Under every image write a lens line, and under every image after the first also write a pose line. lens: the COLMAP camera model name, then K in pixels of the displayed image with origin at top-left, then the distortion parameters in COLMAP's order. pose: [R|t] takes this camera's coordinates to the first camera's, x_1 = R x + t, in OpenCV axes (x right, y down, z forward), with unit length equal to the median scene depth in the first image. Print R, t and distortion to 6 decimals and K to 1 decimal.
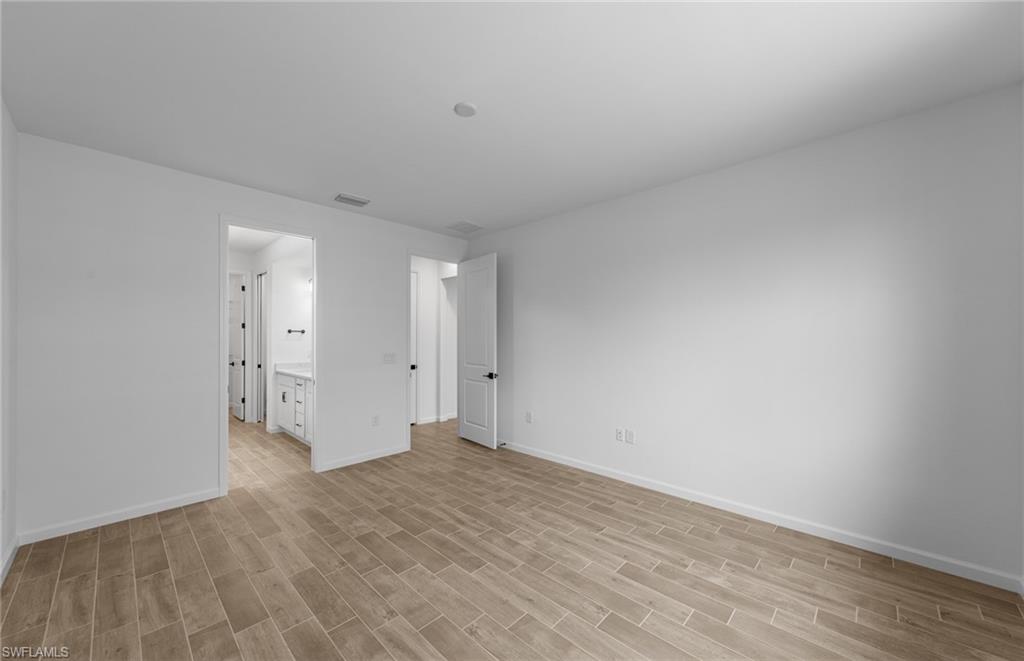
lens RADIAL K [[392.3, 0, 509.6], [0, 392.3, 335.9], [0, 0, 1]] dist [0.001546, 0.000288]
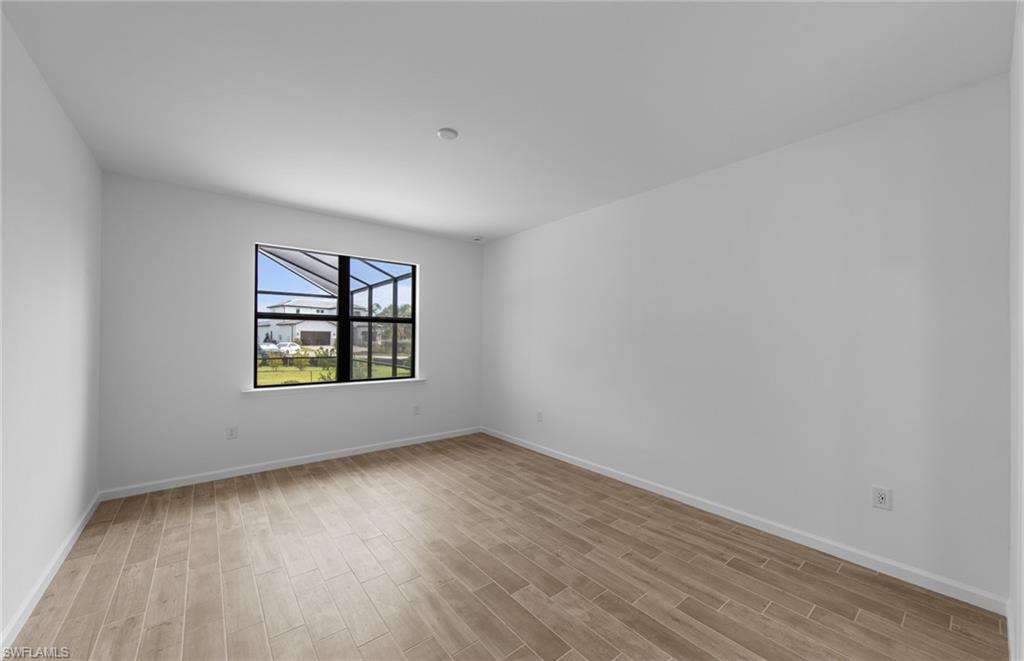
lens RADIAL K [[392.3, 0, 518.4], [0, 392.3, 333.0], [0, 0, 1]] dist [0.001546, 0.000288]
pose [[-0.995136, -0.005571, 0.098352, -0.446965], [-0.007700, 0.999744, -0.021280, 0.010643], [-0.098208, -0.021934, -0.994924, 2.198274]]
